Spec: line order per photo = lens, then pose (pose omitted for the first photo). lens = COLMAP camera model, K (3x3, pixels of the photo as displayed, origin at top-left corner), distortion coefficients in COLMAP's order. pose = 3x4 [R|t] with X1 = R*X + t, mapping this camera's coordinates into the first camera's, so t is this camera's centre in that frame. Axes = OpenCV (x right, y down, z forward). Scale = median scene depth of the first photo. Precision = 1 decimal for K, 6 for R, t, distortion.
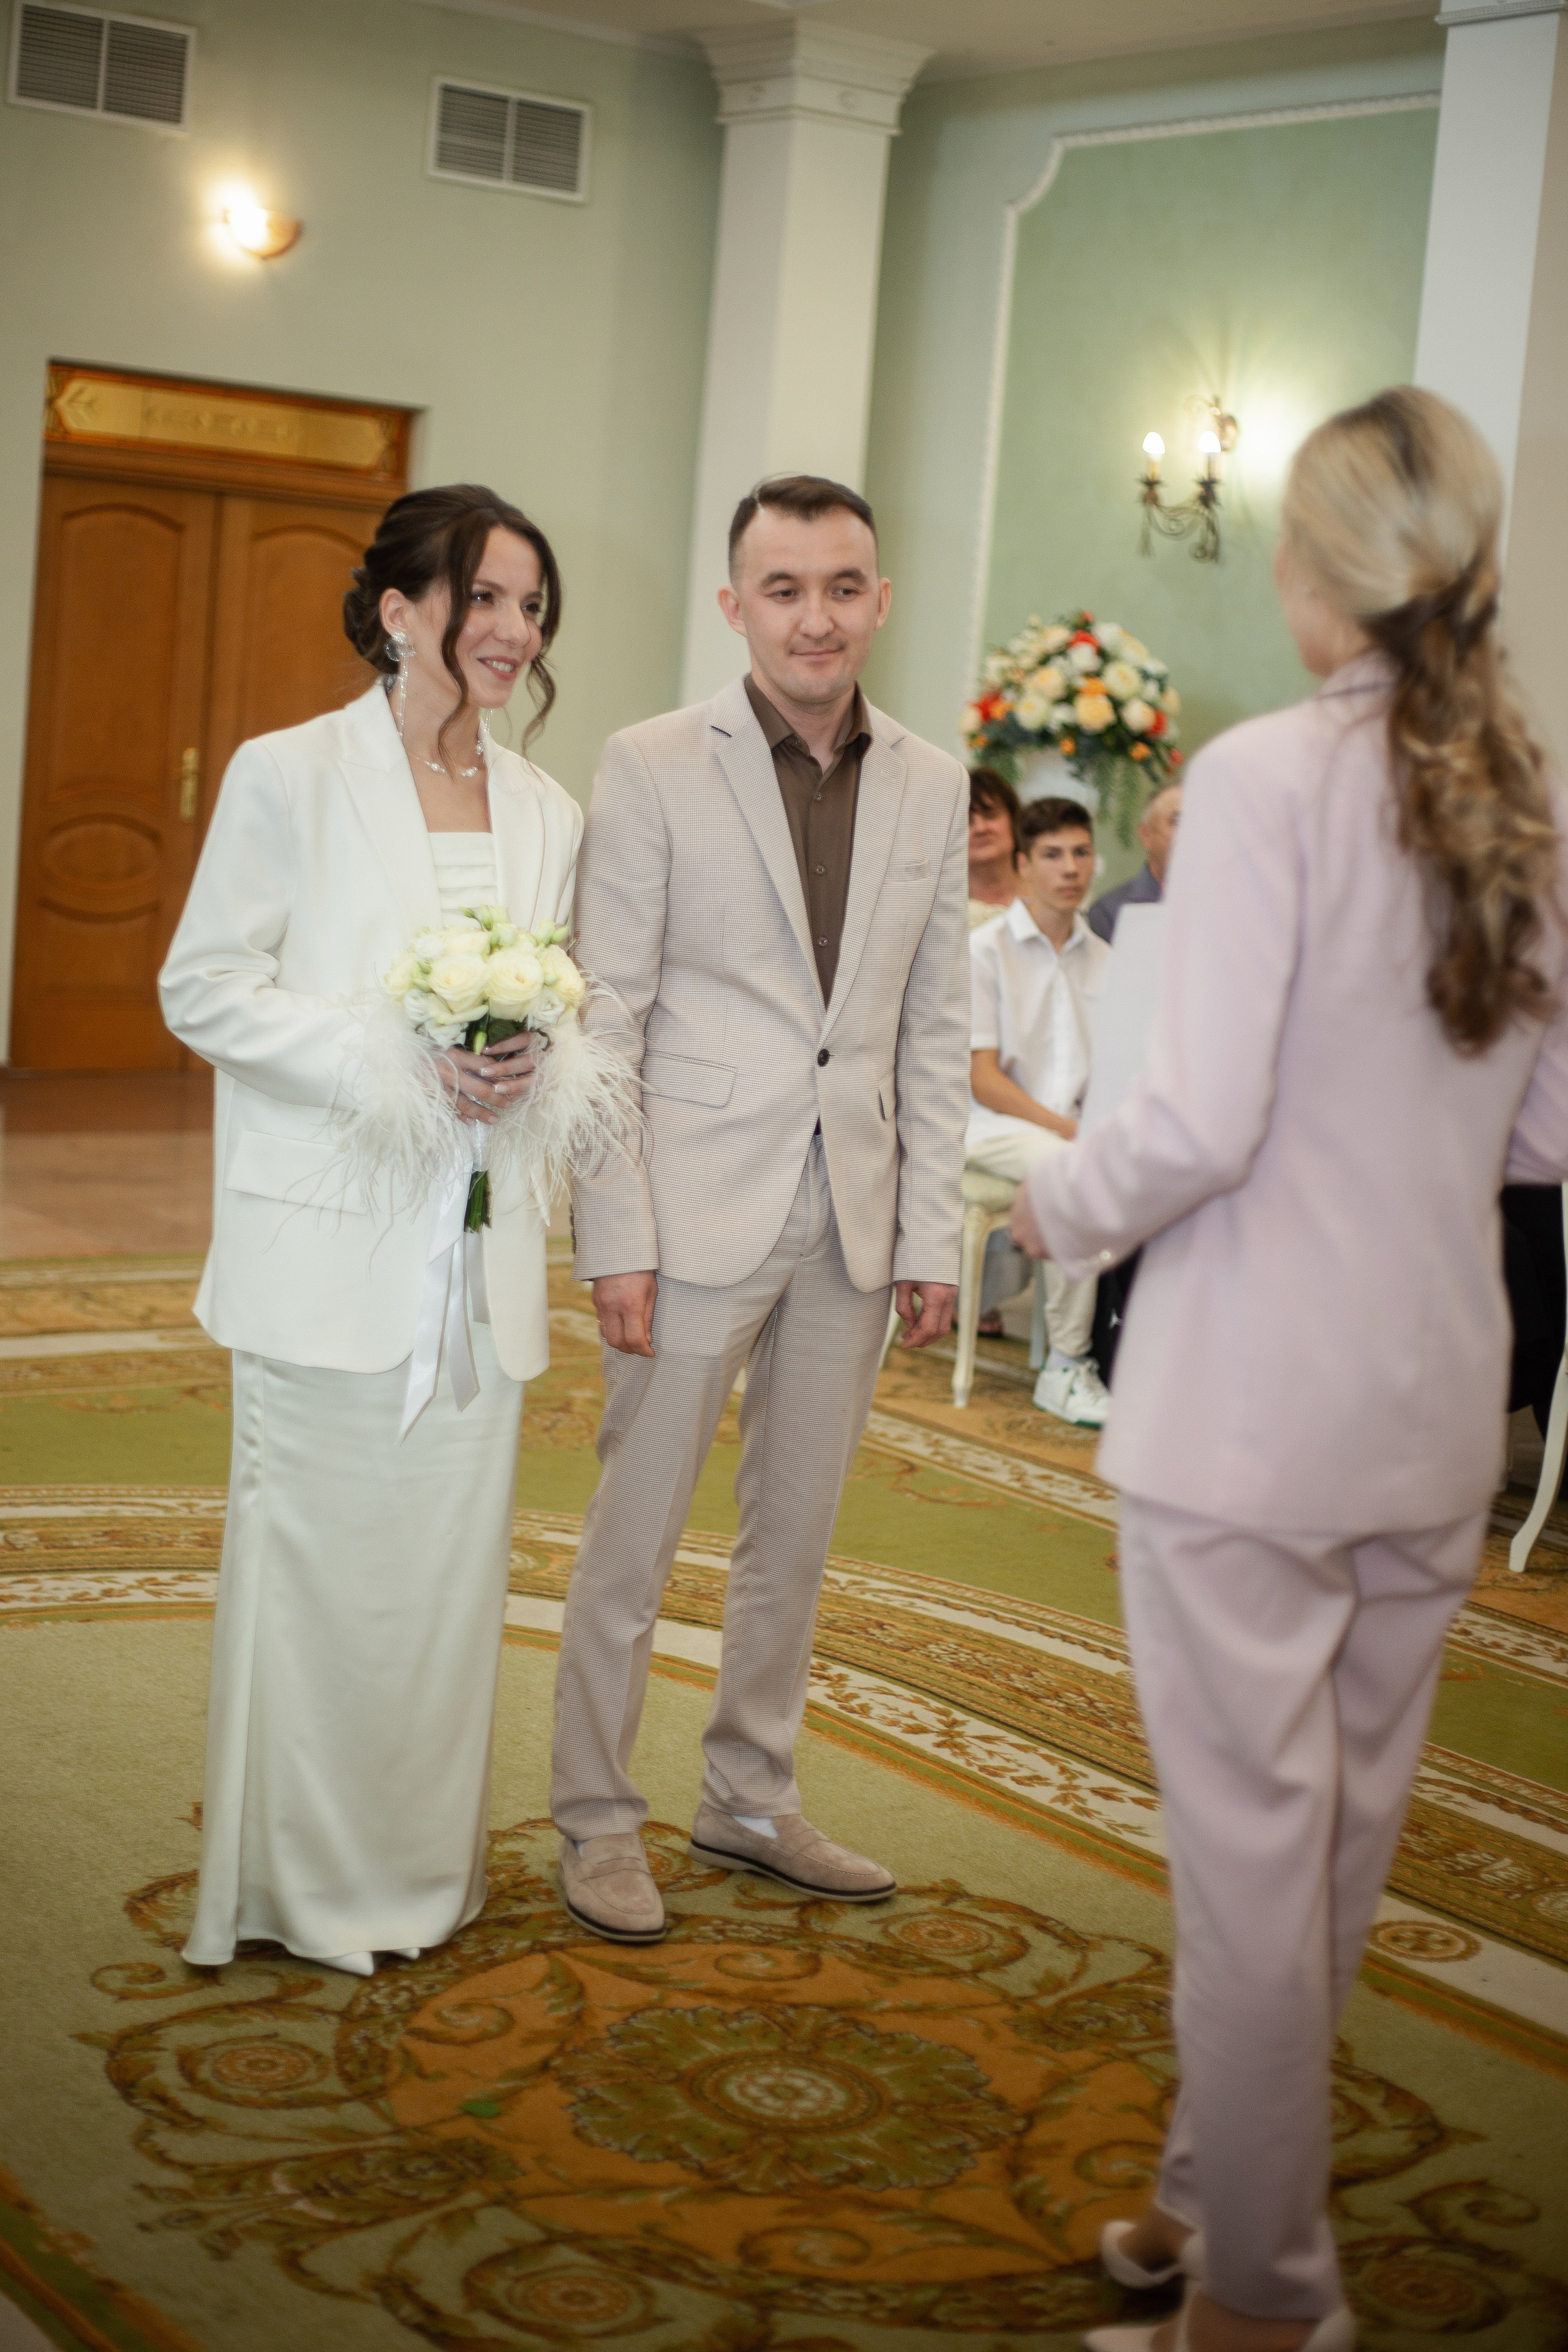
lens RADIAL K [[3392.0, 0, 759.7], [0, 3392.0, 1159.0], [0, 0, 1]] dist [-0.106902, 0.000000]
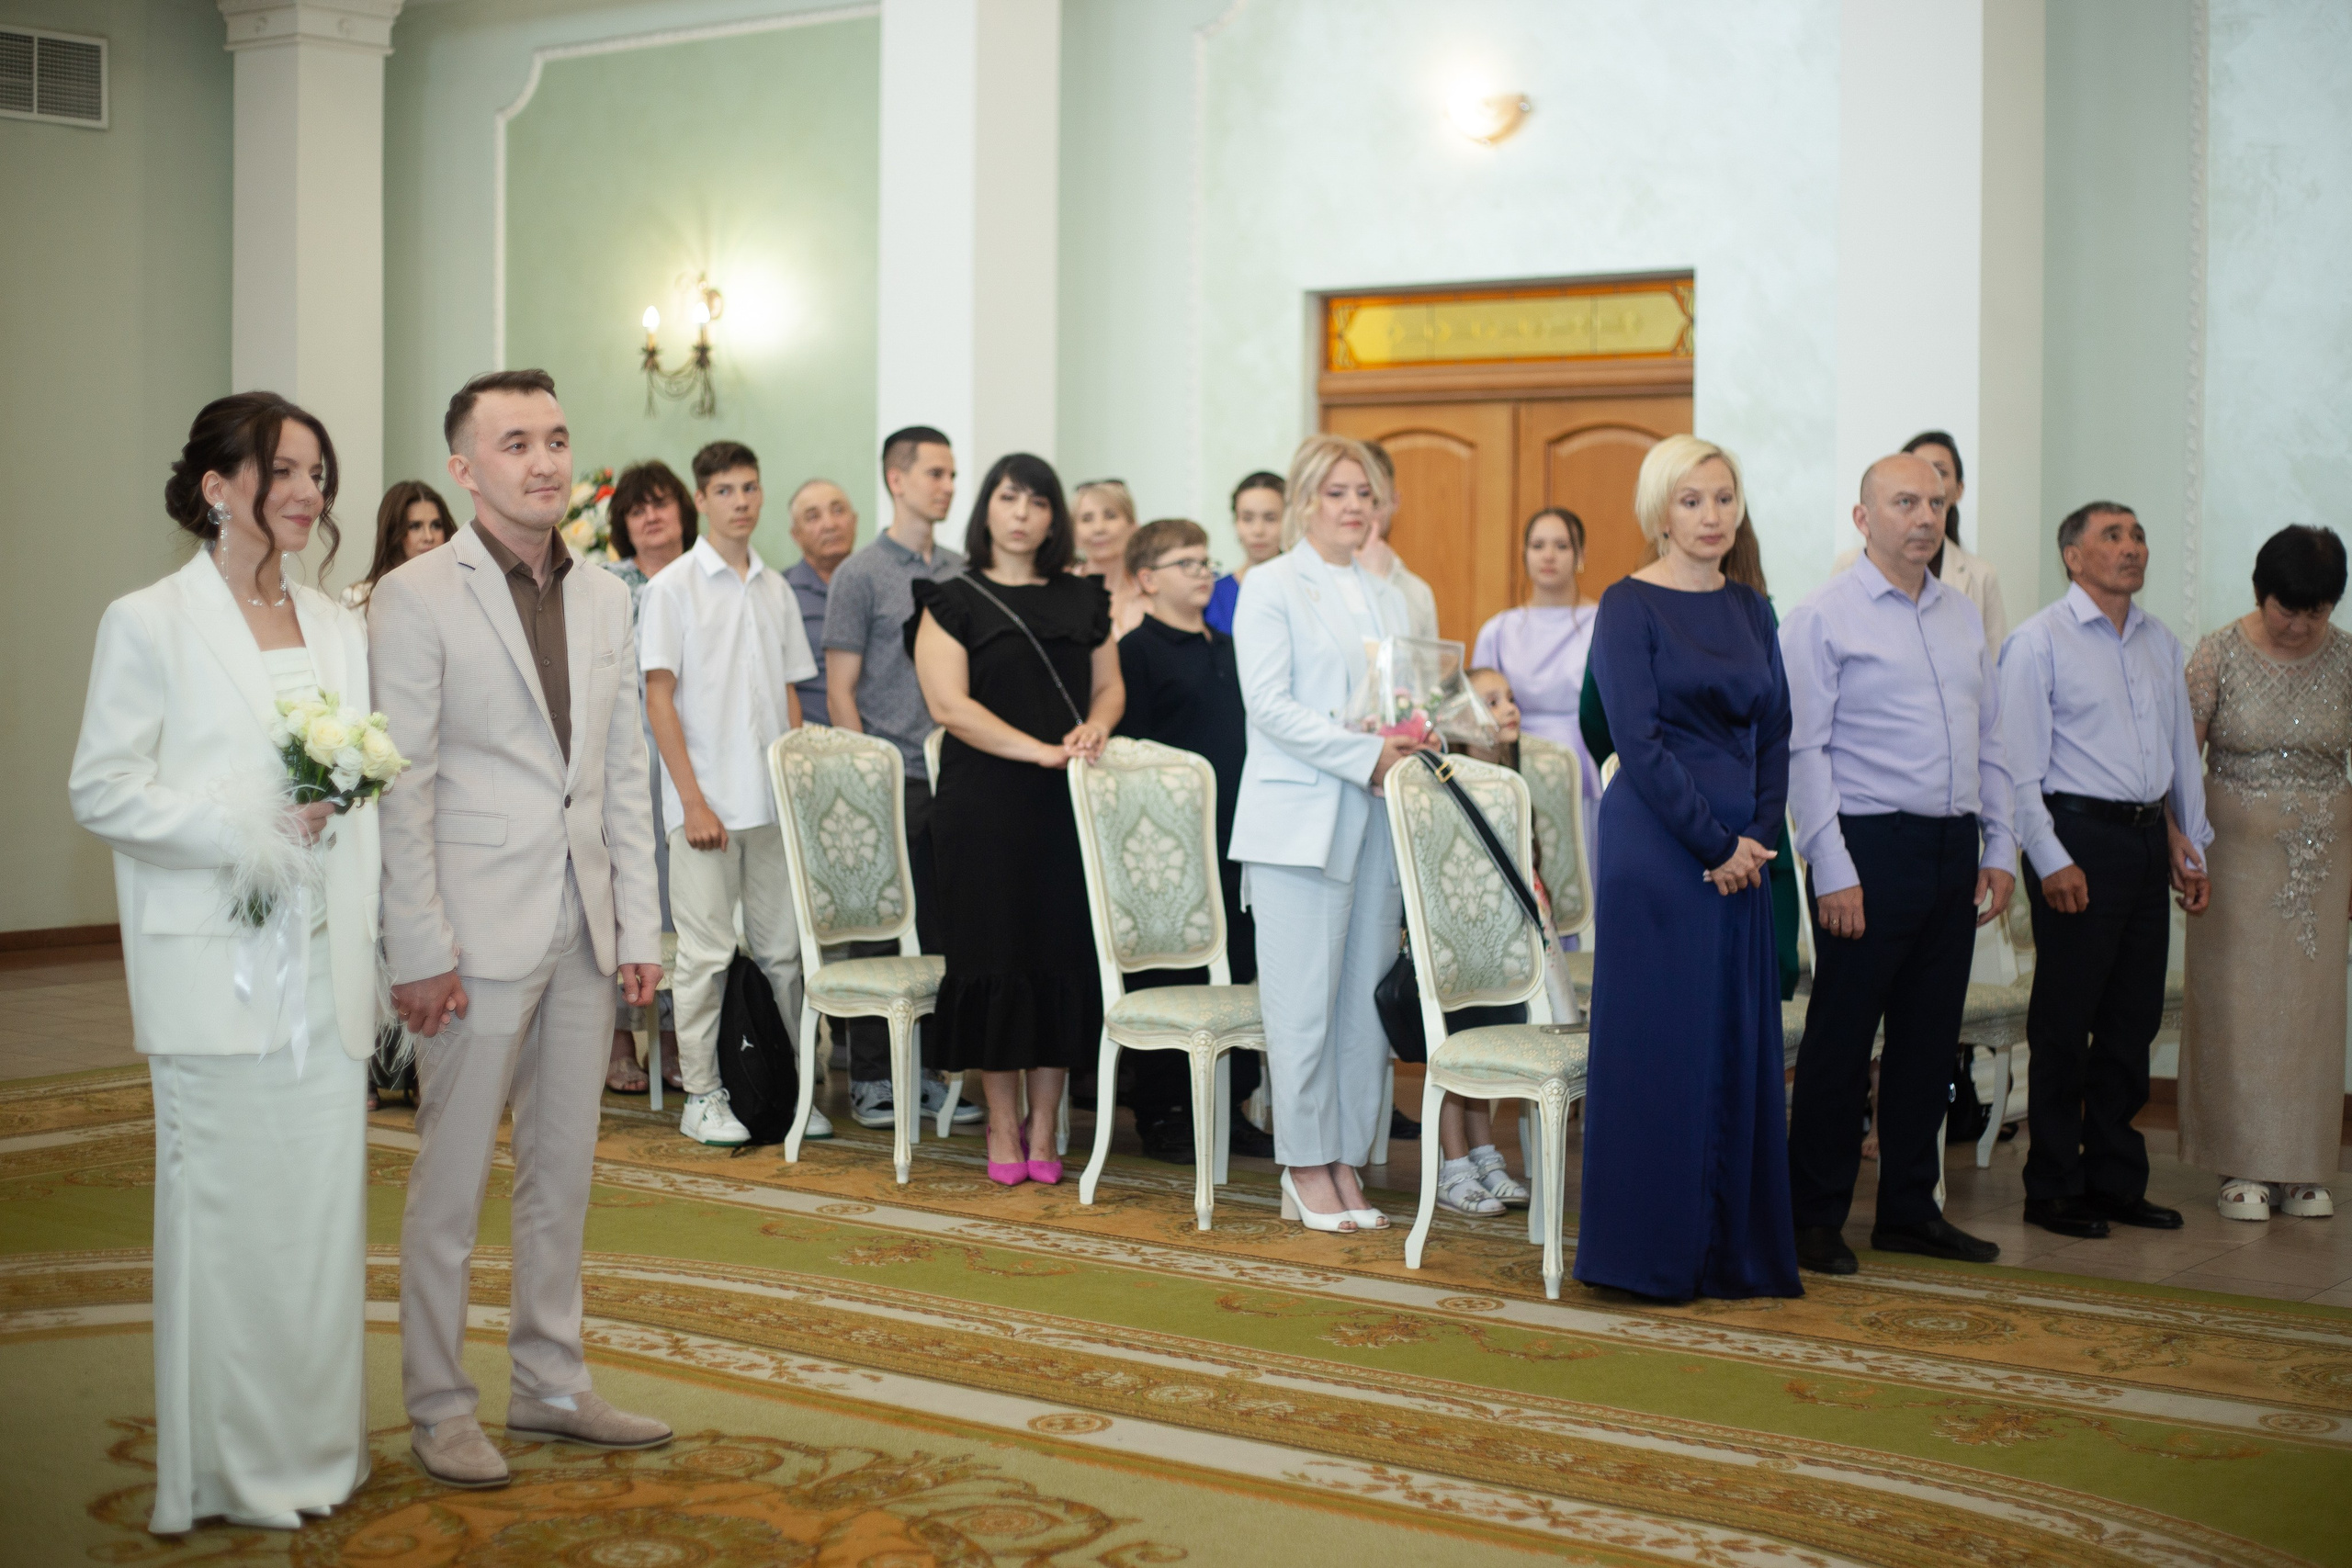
lens RADIAL K [[3391.6, 0, 1113.3], [0, 3391.6, 861.7], [0, 0, 1]] dist [-0.106902, 0.000000]
pose [[0.961355, -0.091659, 0.259606, -0.116339], [0.103457, 0.994115, -0.032126, 0.056480], [-0.255133, 0.057742, 0.965180, -0.319250]]
